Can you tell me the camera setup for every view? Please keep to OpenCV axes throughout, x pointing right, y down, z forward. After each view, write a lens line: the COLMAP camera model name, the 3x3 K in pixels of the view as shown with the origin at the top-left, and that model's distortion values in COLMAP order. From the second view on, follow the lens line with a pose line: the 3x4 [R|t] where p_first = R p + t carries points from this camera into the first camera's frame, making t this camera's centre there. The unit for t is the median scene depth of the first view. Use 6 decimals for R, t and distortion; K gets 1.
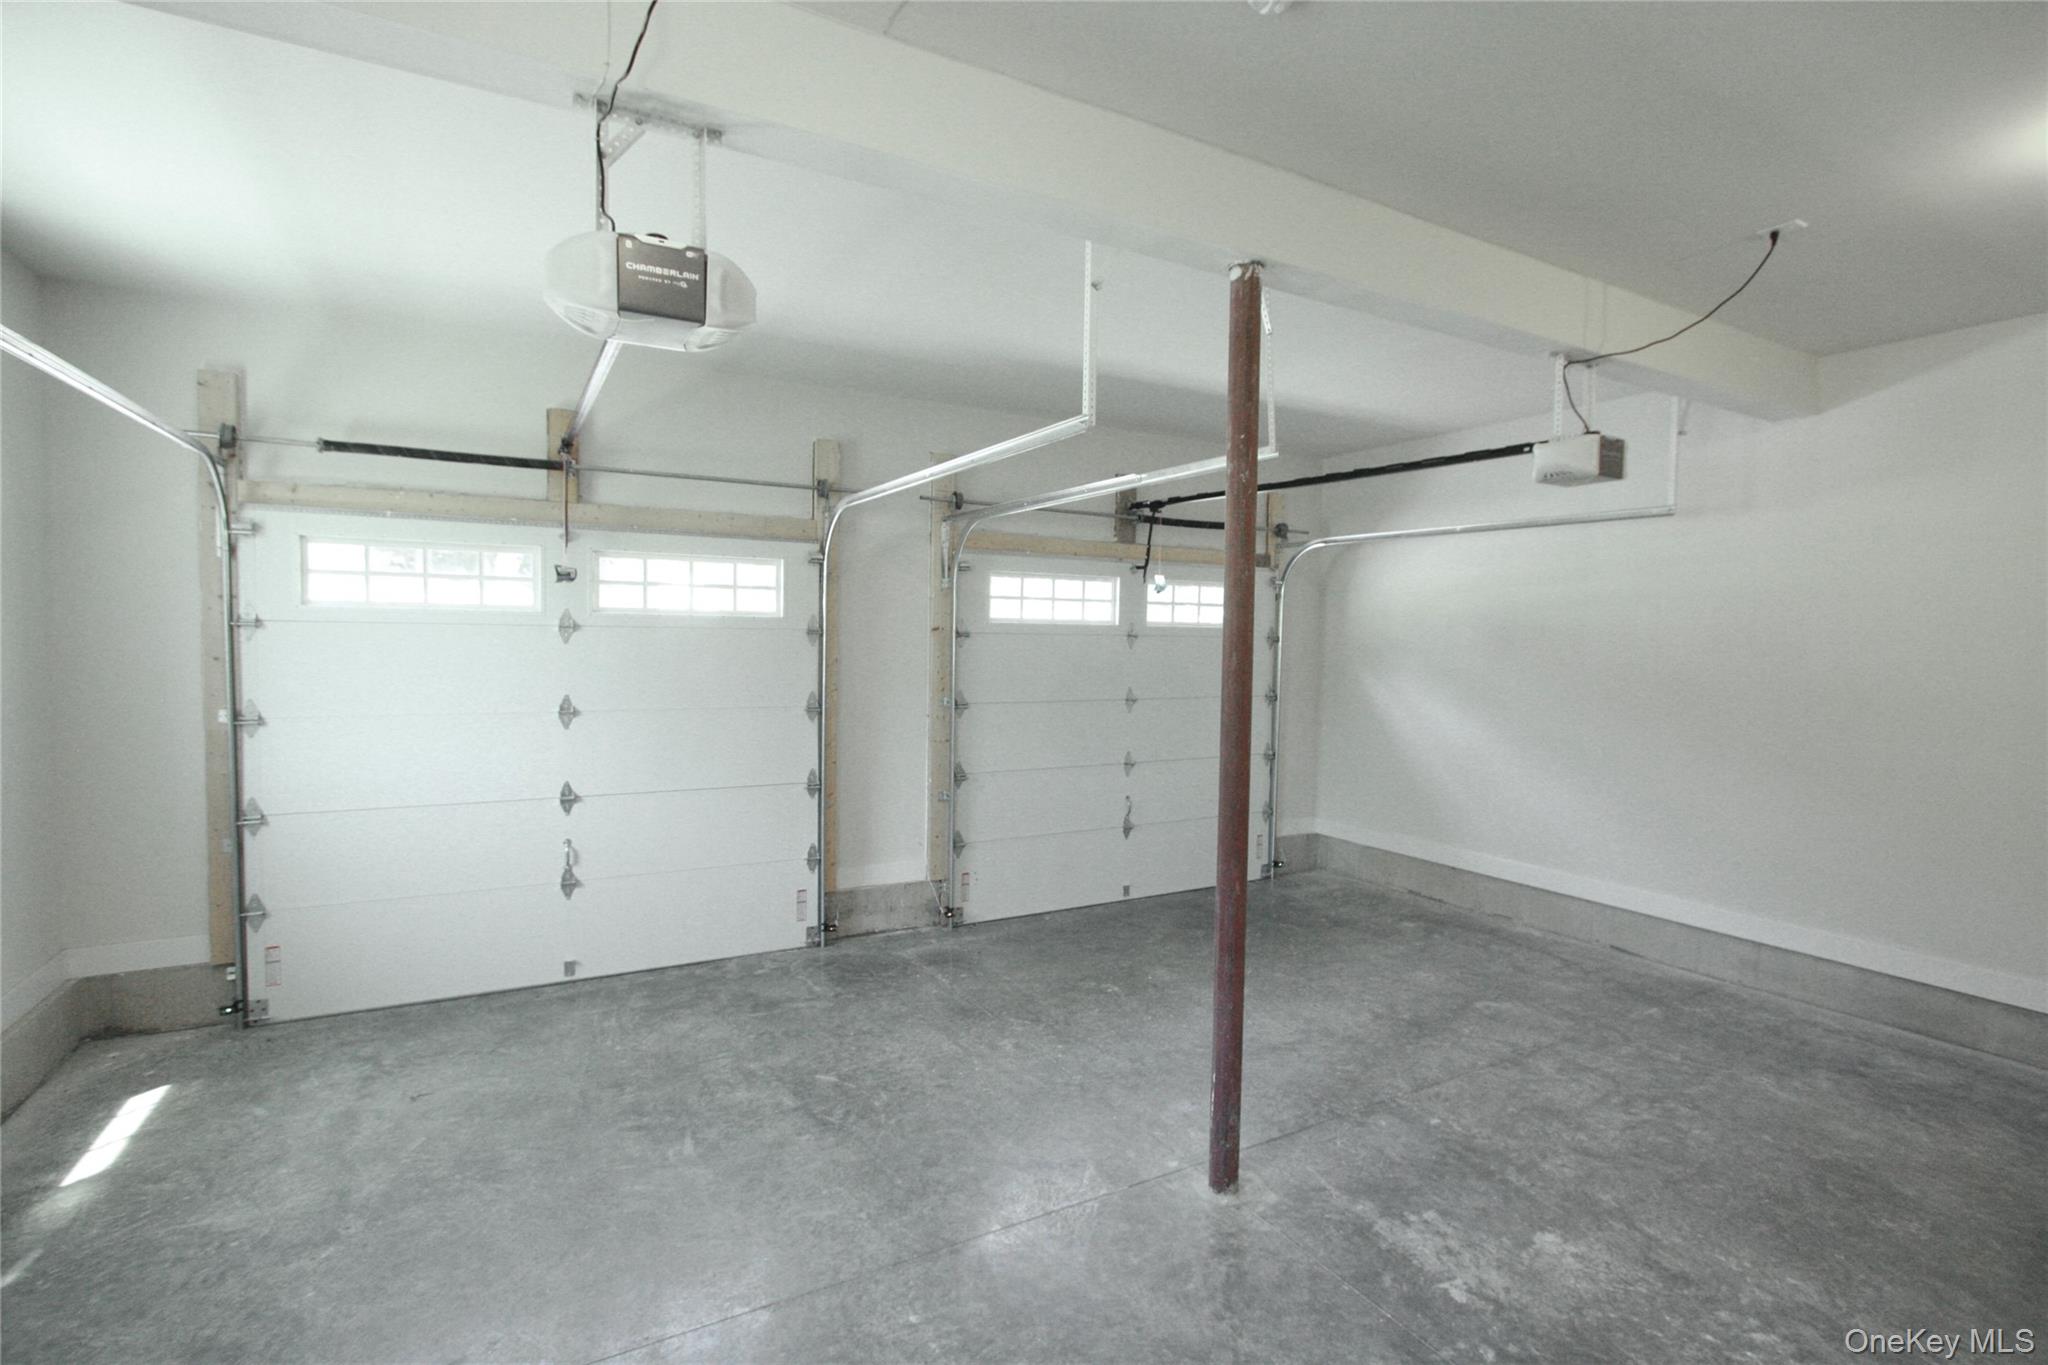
lens RADIAL K [[975.8, 0, 1038.1], [0, 975.8, 677.9], [0, 0, 1]] dist [-0.030894, 0.009198]
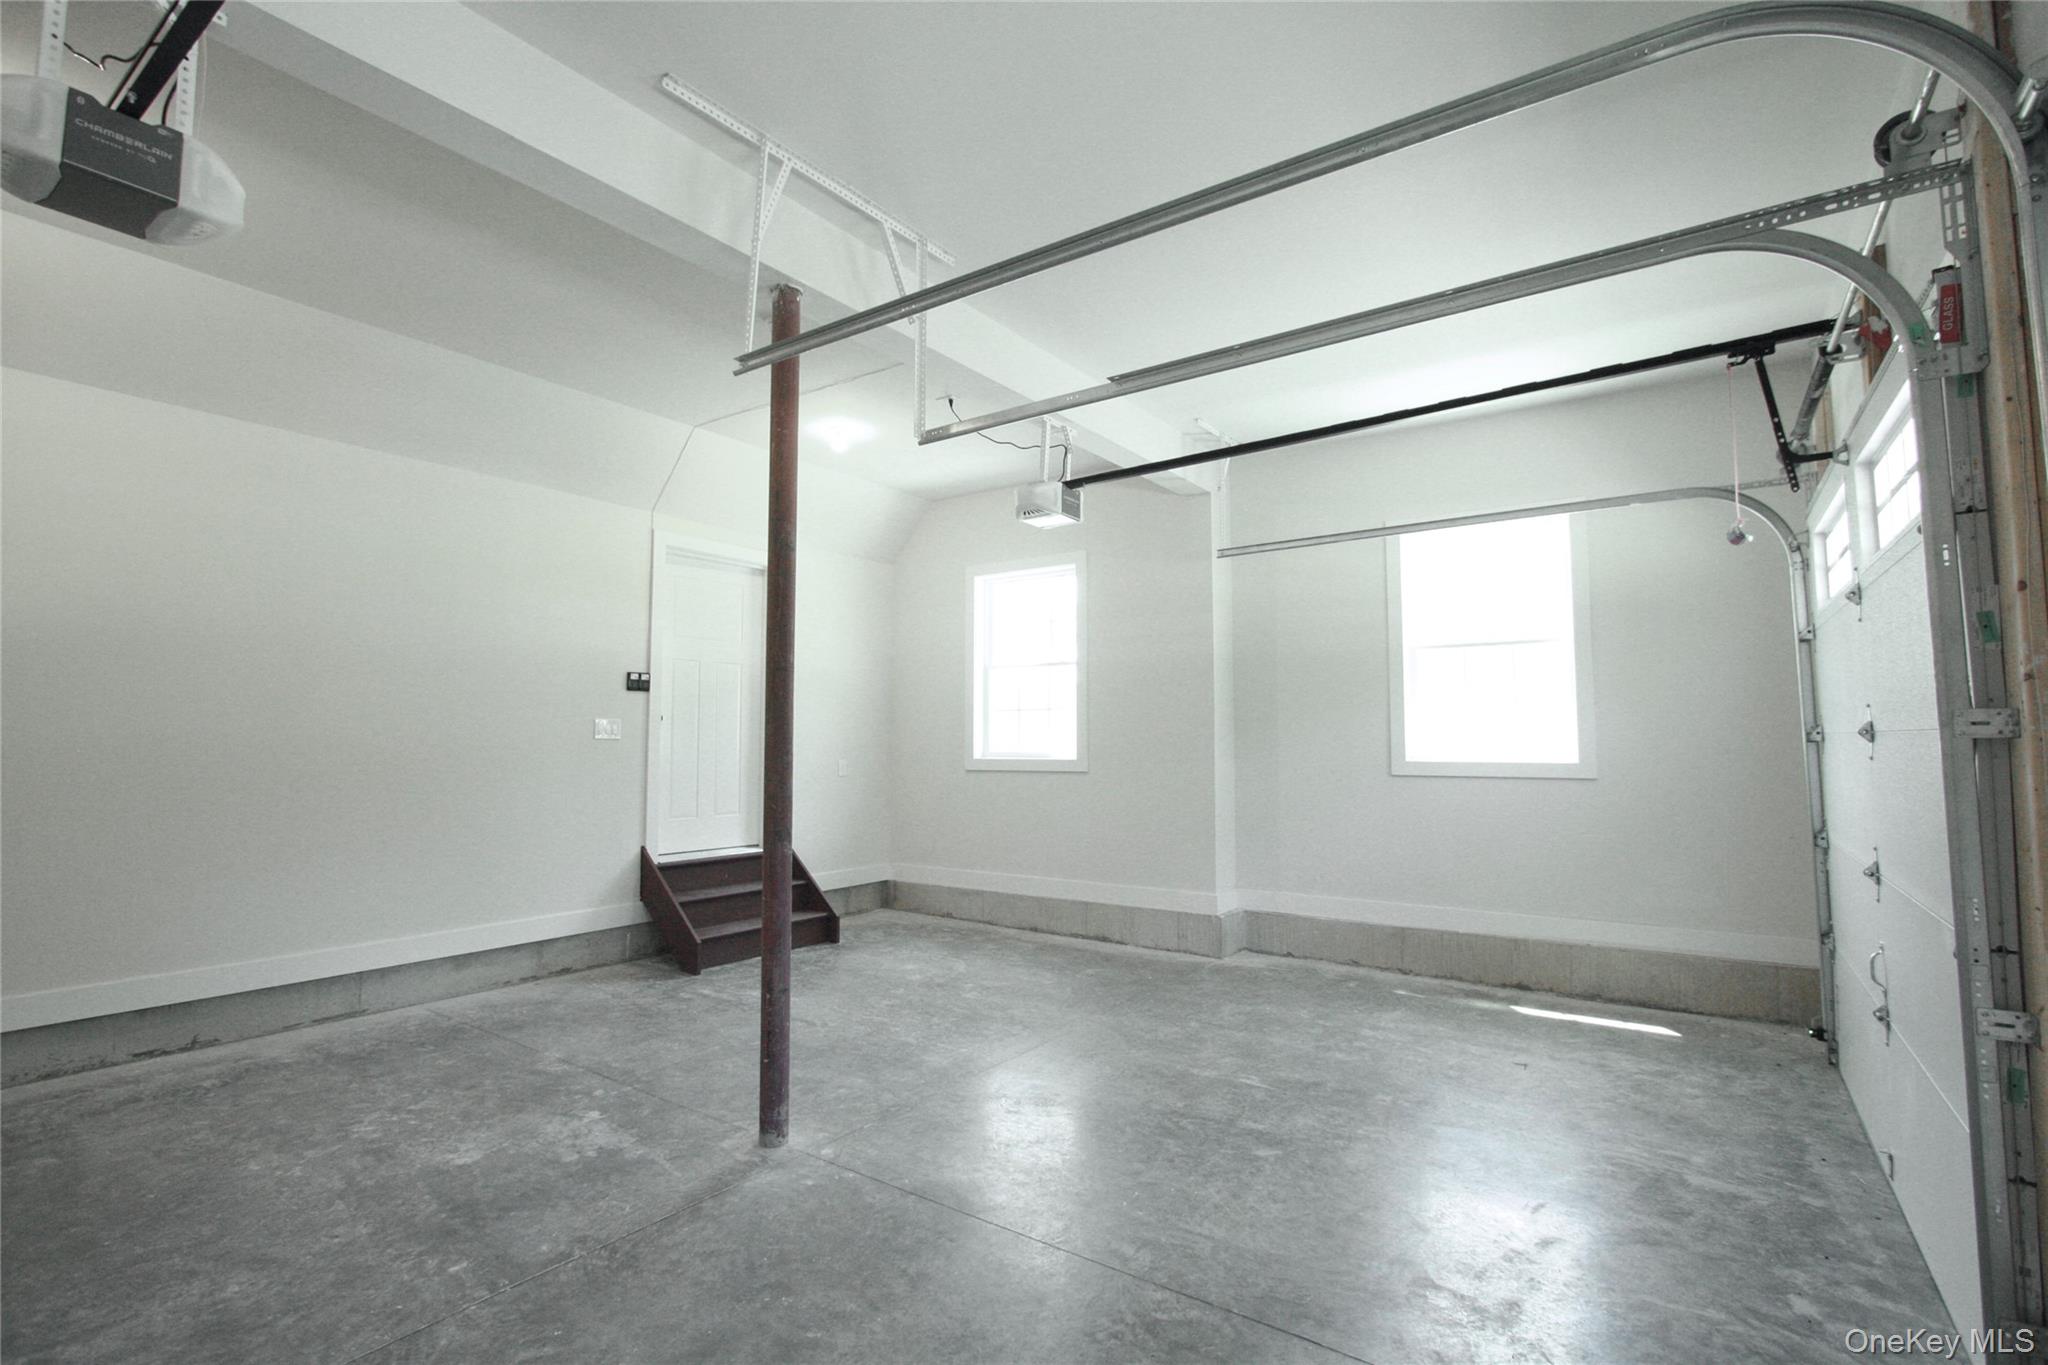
lens RADIAL K [[975.8, 0, 1038.1], [0, 975.8, 677.9], [0, 0, 1]] dist [-0.030894, 0.009198]
pose [[-0.904337, -0.042403, -0.424707, 0.403616], [-0.031653, 0.998976, -0.032338, 0.058266], [0.425644, -0.015801, -0.904753, 2.105118]]
